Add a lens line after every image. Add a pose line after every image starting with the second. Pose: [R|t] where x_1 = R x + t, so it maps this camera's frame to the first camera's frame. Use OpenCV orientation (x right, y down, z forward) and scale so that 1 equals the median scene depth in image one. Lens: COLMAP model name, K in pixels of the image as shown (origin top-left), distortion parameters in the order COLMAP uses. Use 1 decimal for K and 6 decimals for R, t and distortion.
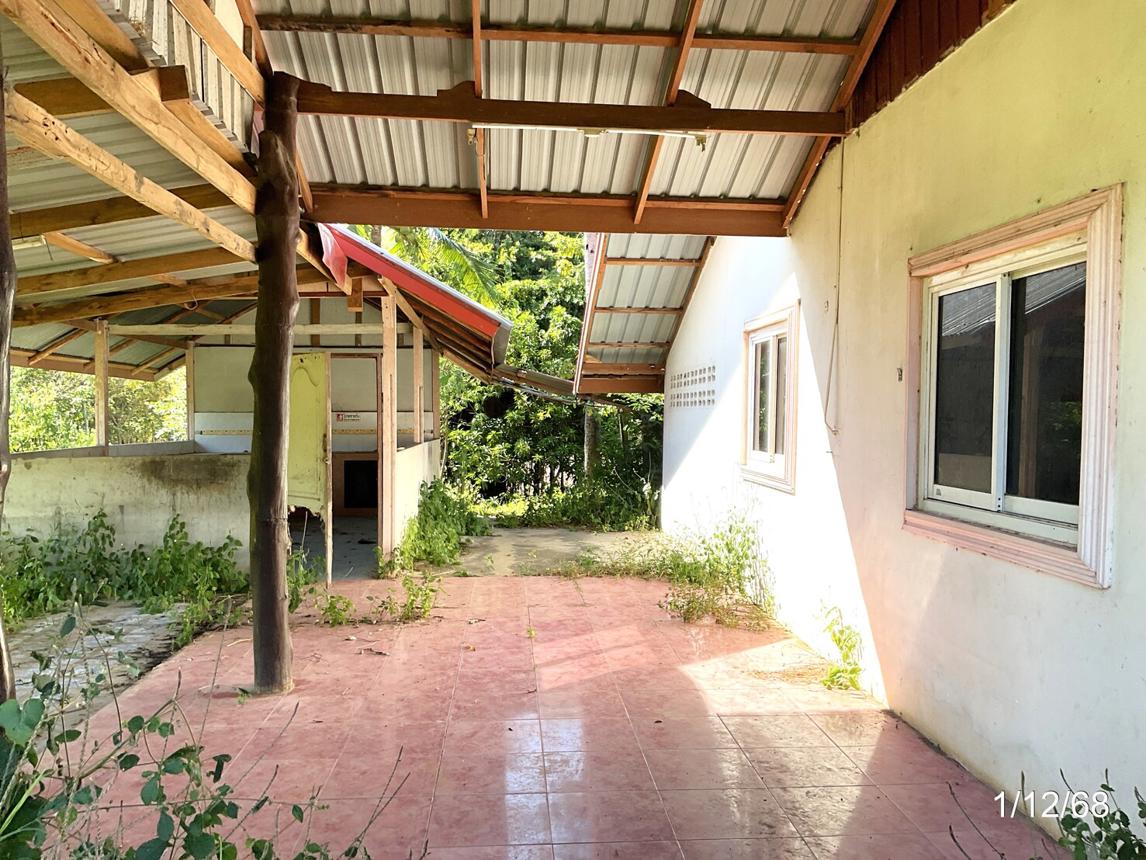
lens RADIAL K [[928.4, 0, 573.0], [0, 928.4, 430.0], [0, 0, 1]] dist [0.052006, -0.078858]
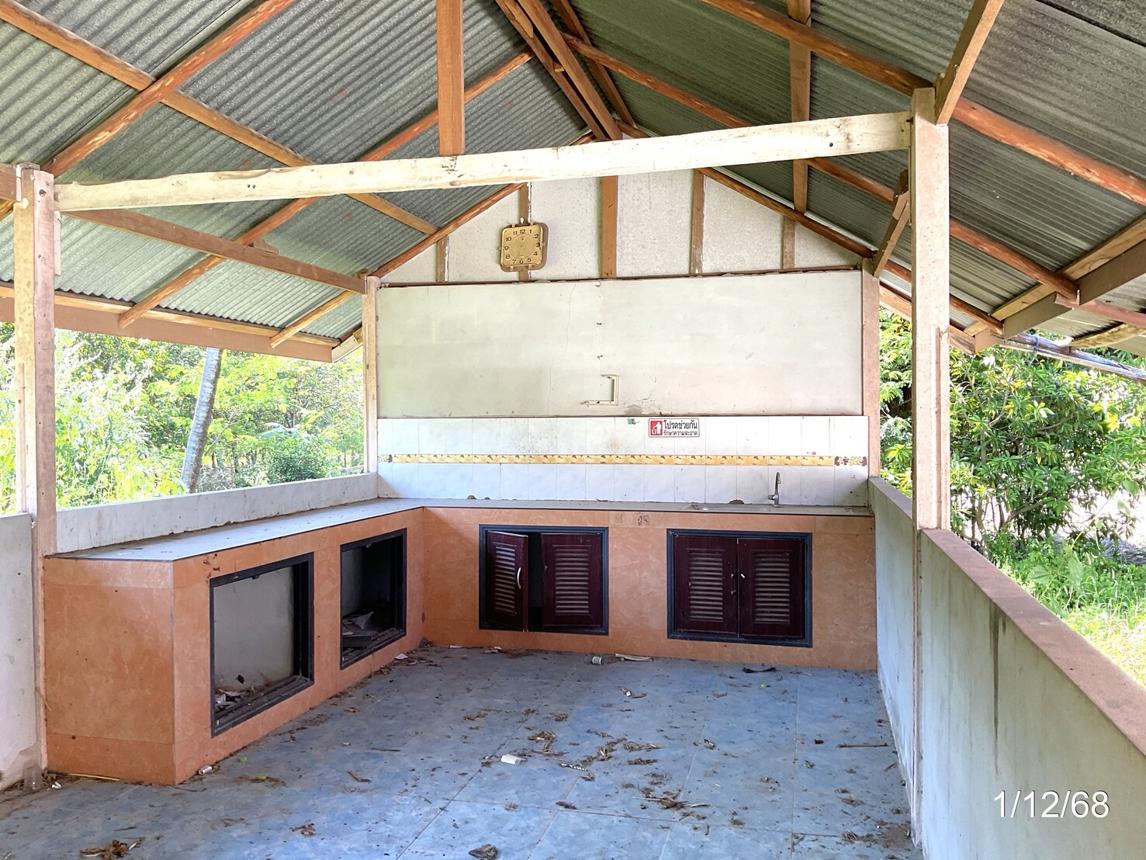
lens RADIAL K [[928.4, 0, 573.0], [0, 928.4, 430.0], [0, 0, 1]] dist [0.052006, -0.078858]
pose [[0.947477, 0.002978, -0.319812, -0.856907], [-0.002576, 0.999995, 0.001682, -0.080915], [0.319815, -0.000770, 0.947480, 3.291708]]
